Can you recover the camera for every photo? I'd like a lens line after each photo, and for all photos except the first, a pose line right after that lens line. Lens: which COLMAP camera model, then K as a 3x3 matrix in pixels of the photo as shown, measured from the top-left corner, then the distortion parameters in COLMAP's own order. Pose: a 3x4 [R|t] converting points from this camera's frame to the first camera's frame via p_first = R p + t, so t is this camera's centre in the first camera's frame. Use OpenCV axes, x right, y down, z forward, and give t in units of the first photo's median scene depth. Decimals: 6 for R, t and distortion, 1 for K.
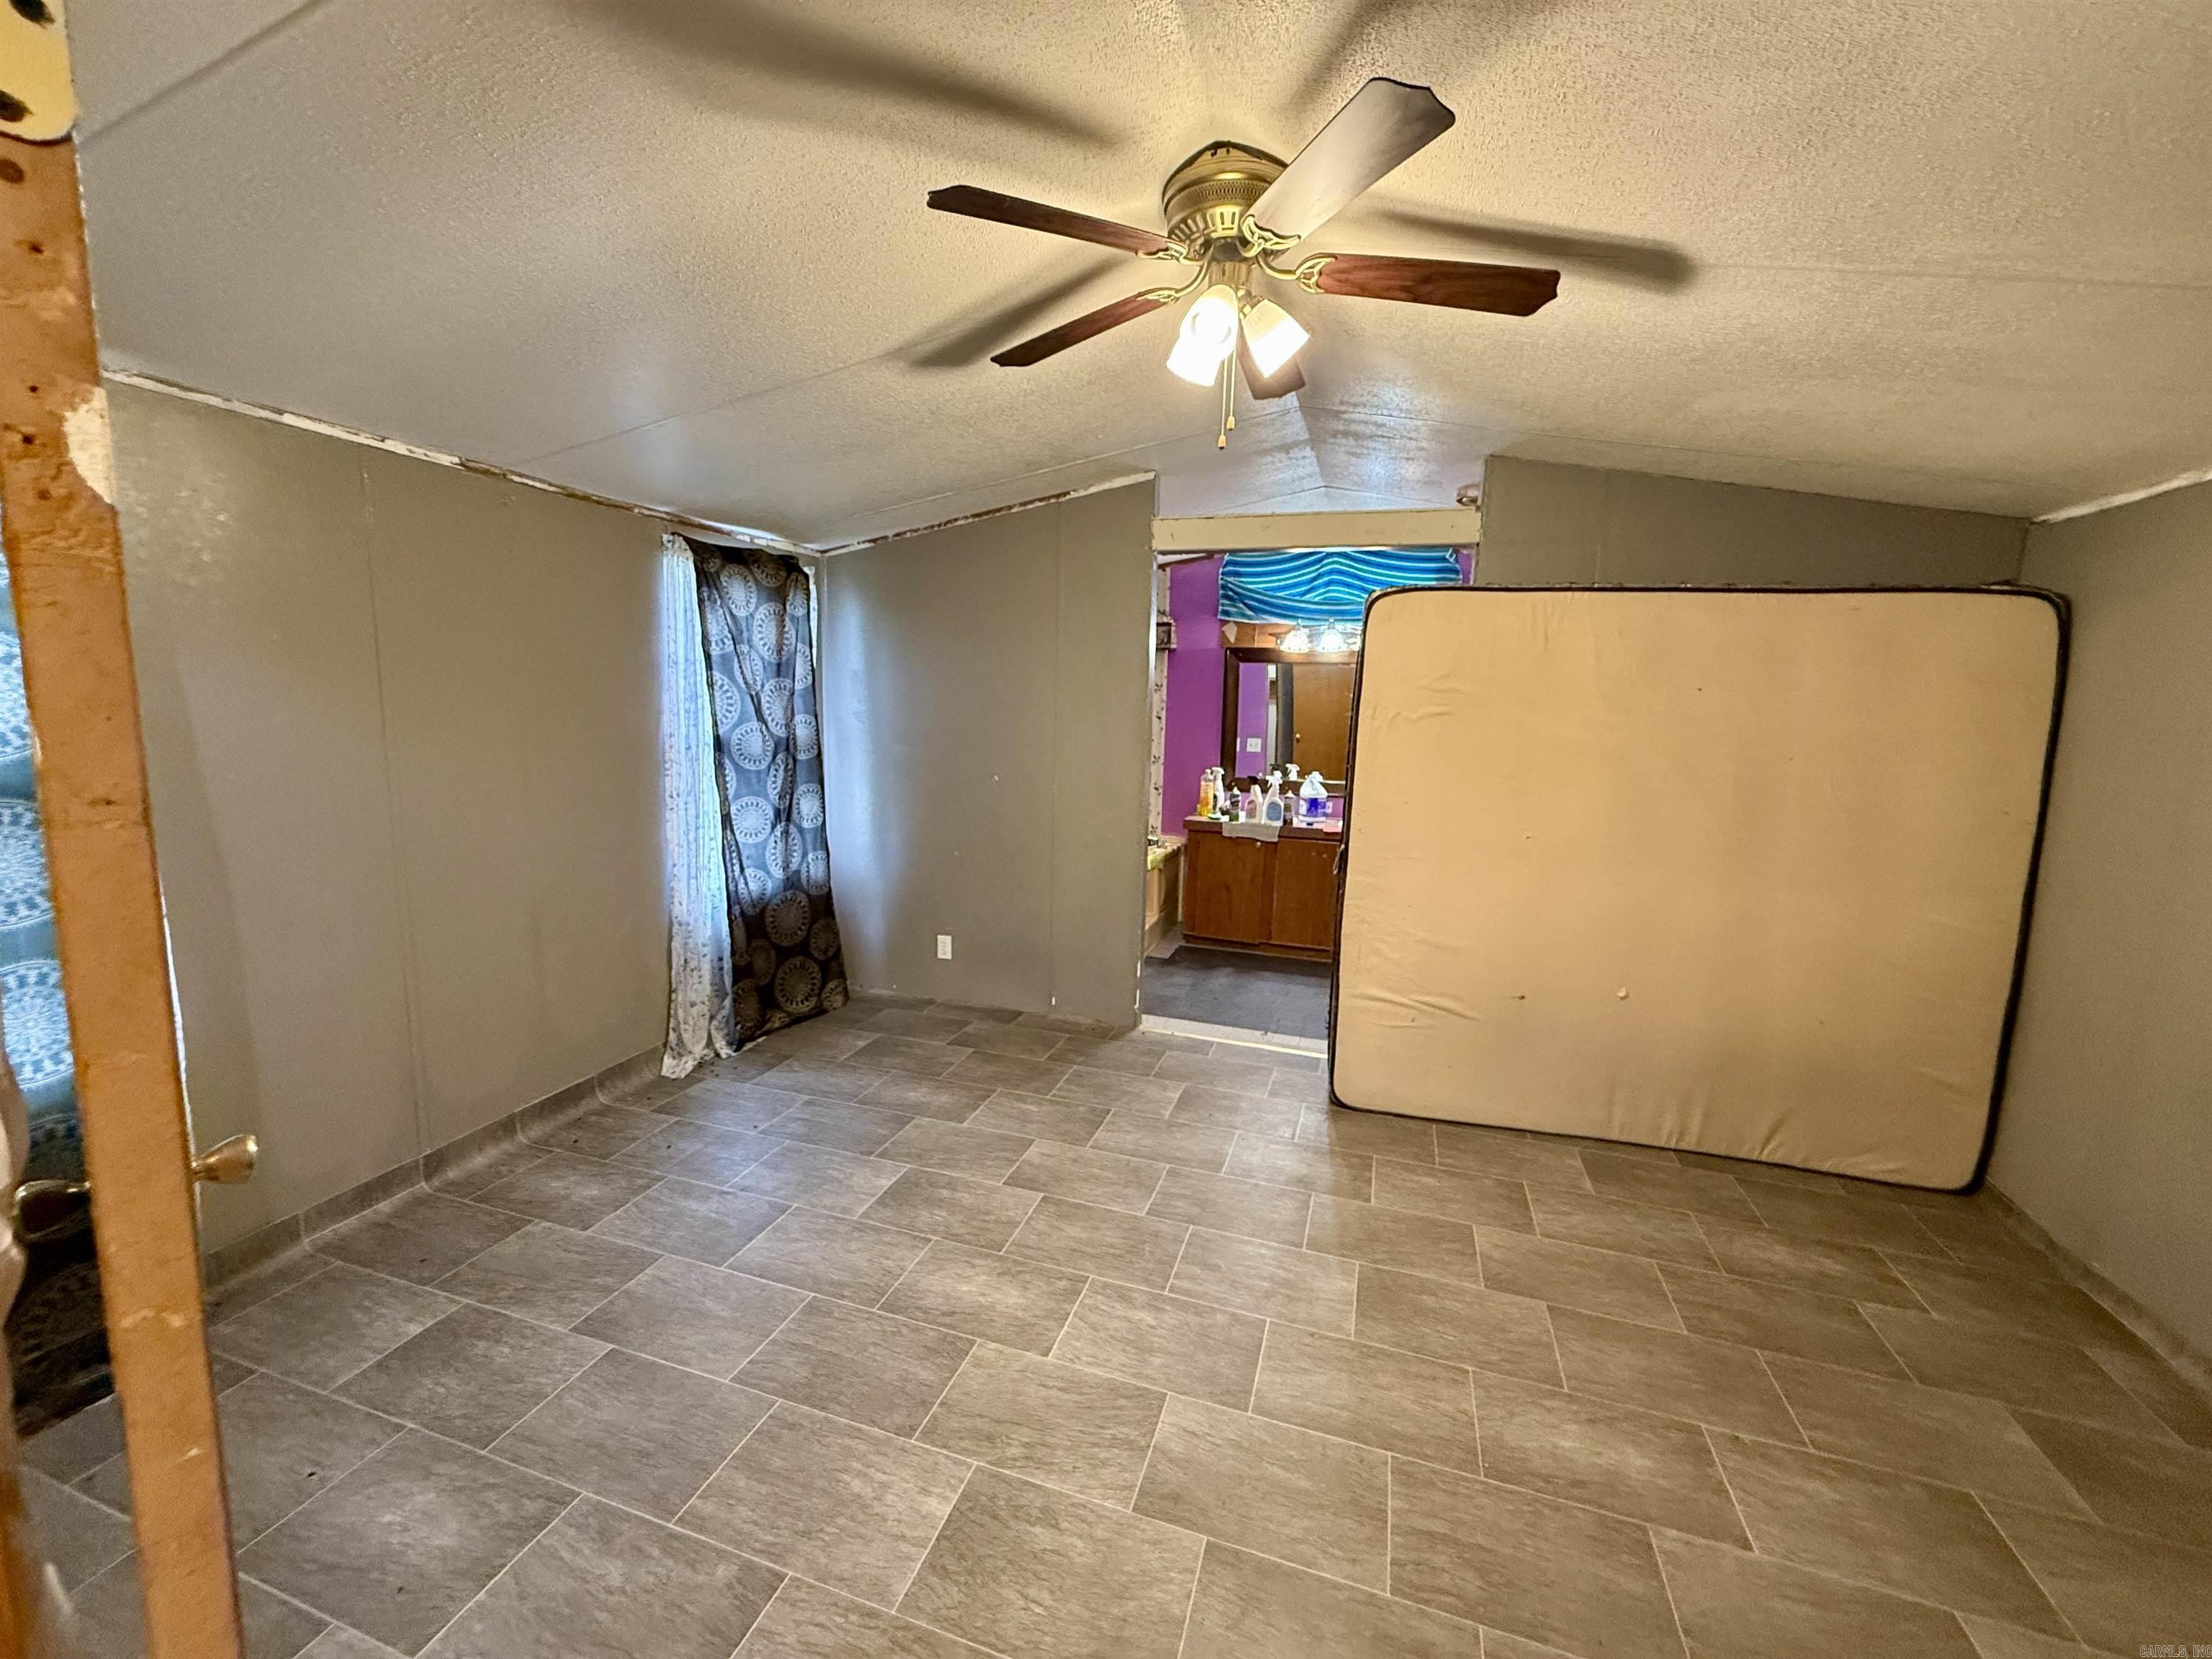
lens RADIAL K [[877.6, 0, 1107.9], [0, 877.6, 818.4], [0, 0, 1]] dist [-0.006894, 0.000407]
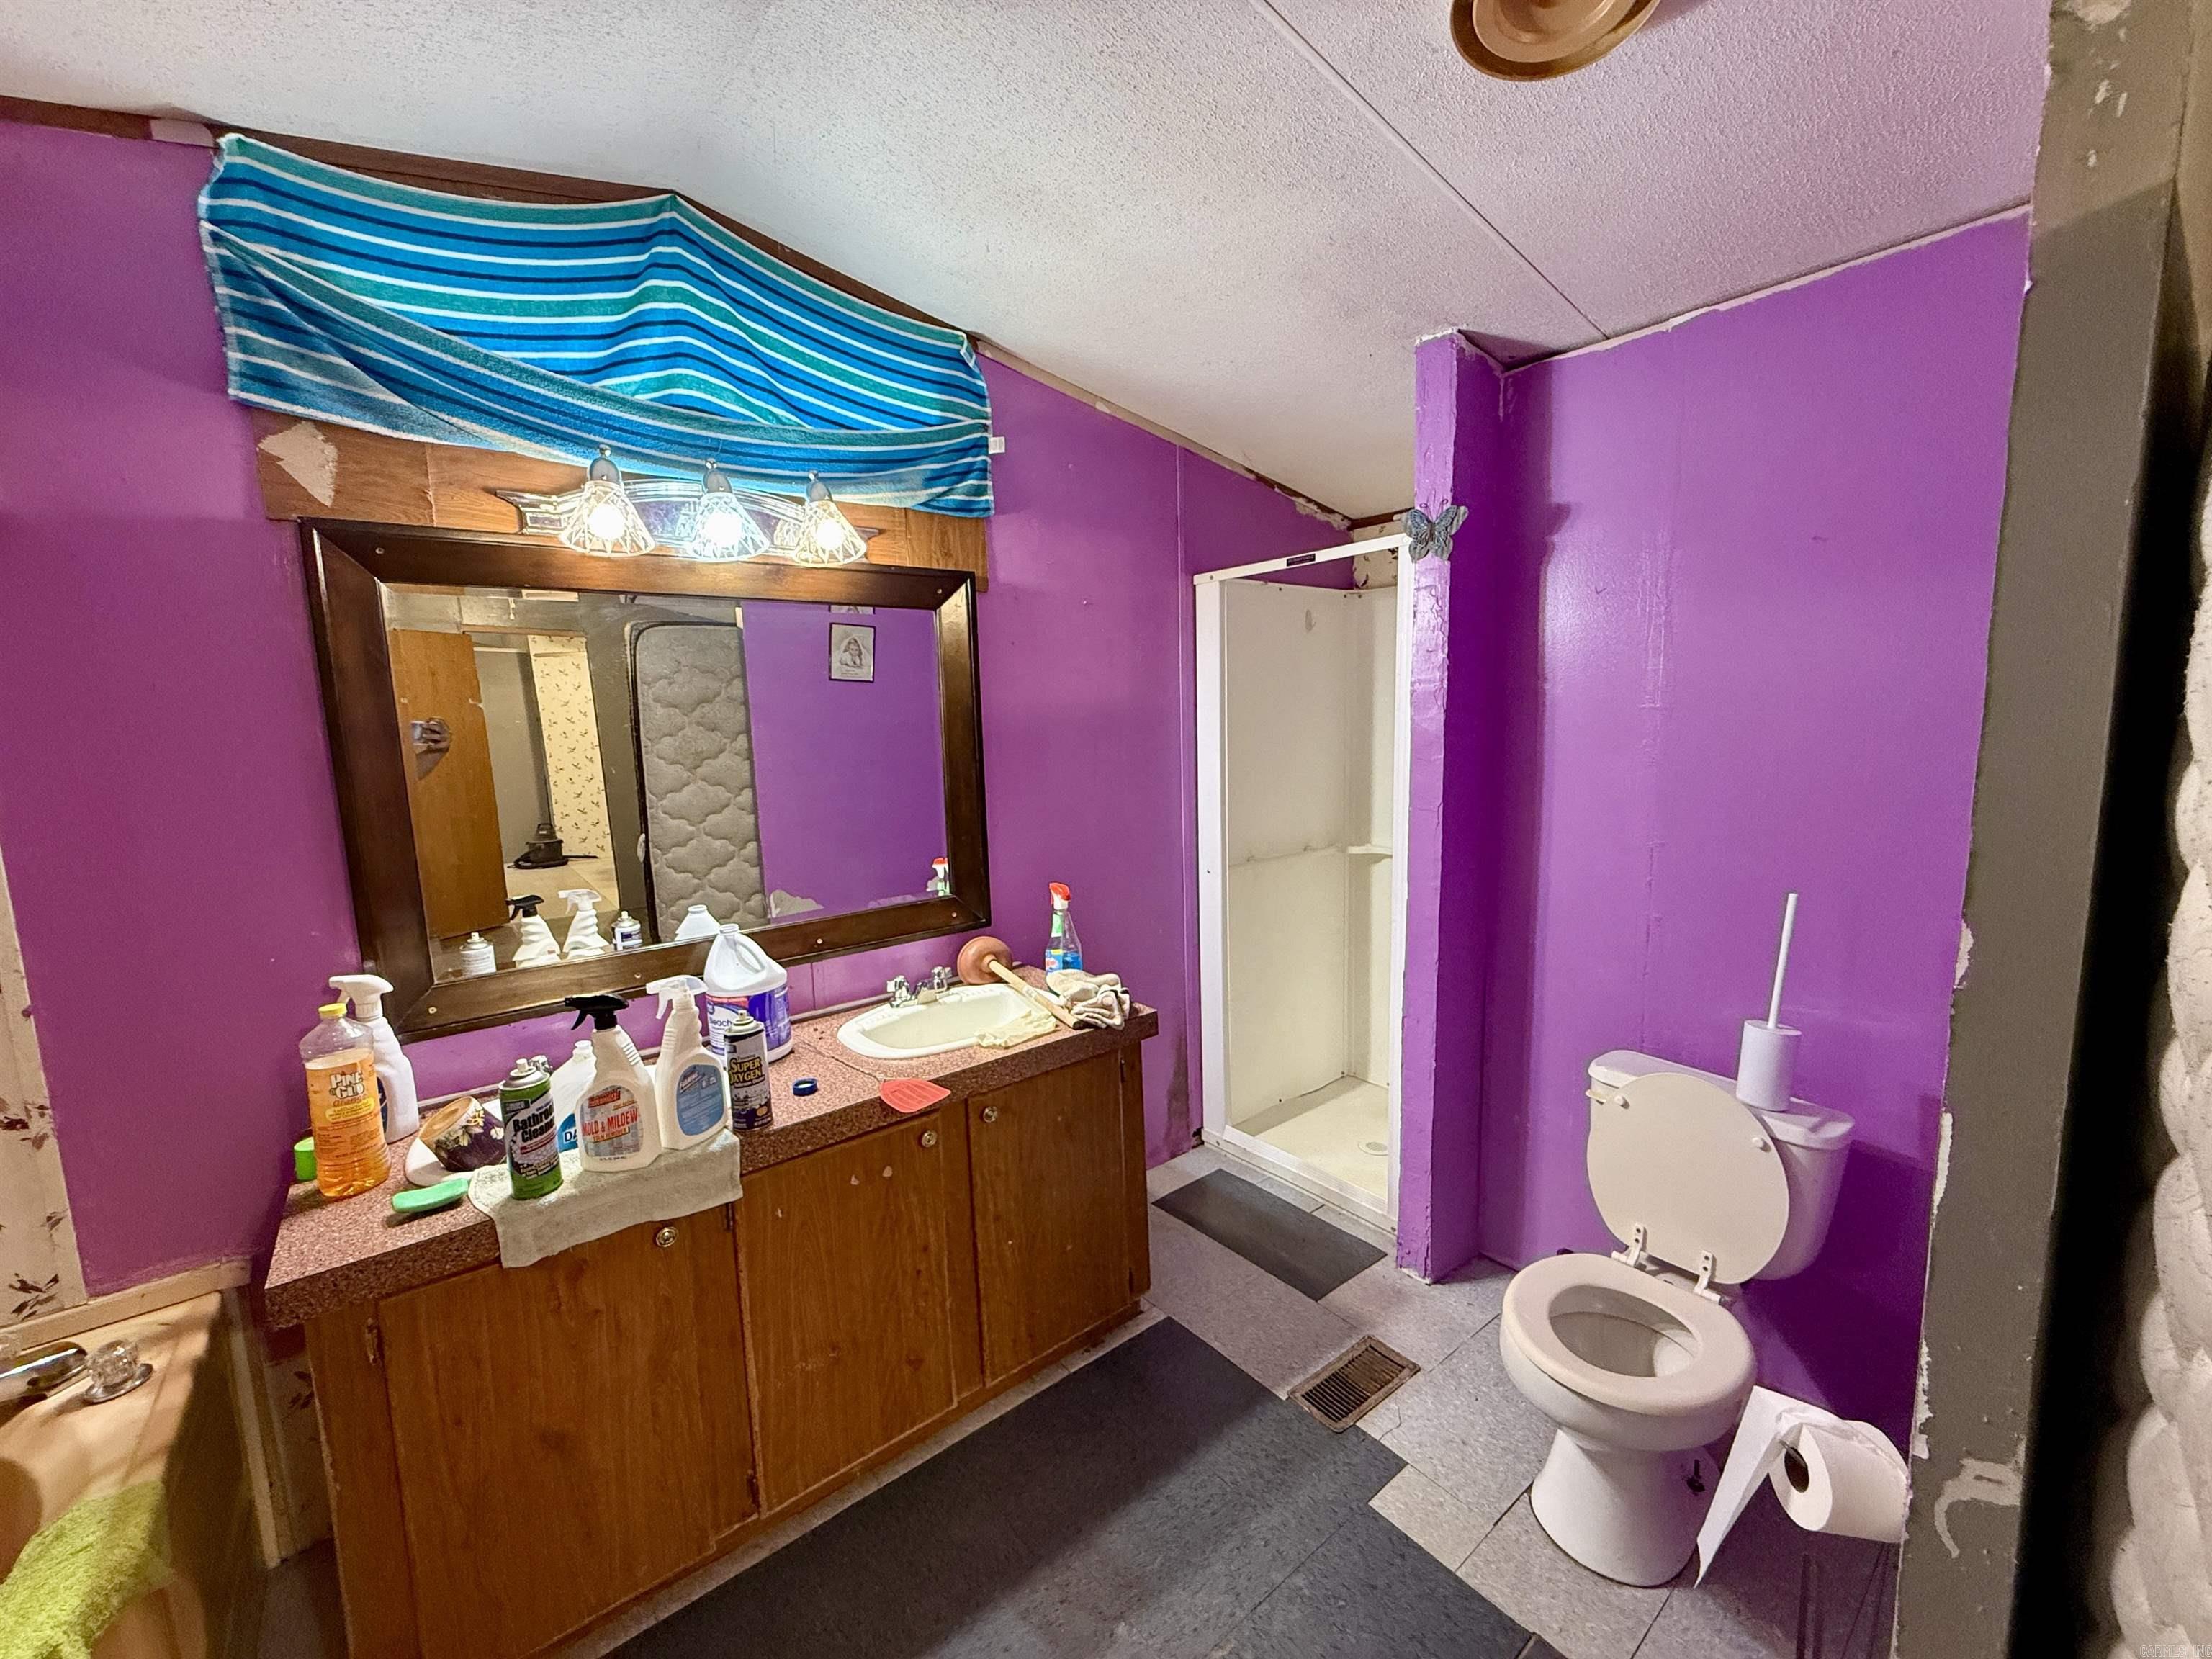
lens RADIAL K [[877.6, 0, 1103.5], [0, 877.6, 826.1], [0, 0, 1]] dist [-0.006894, 0.000407]
pose [[0.535843, -0.148721, 0.831116, 0.035359], [0.155627, 0.984895, 0.075902, -0.089892], [-0.829851, 0.088673, 0.550894, 0.686098]]
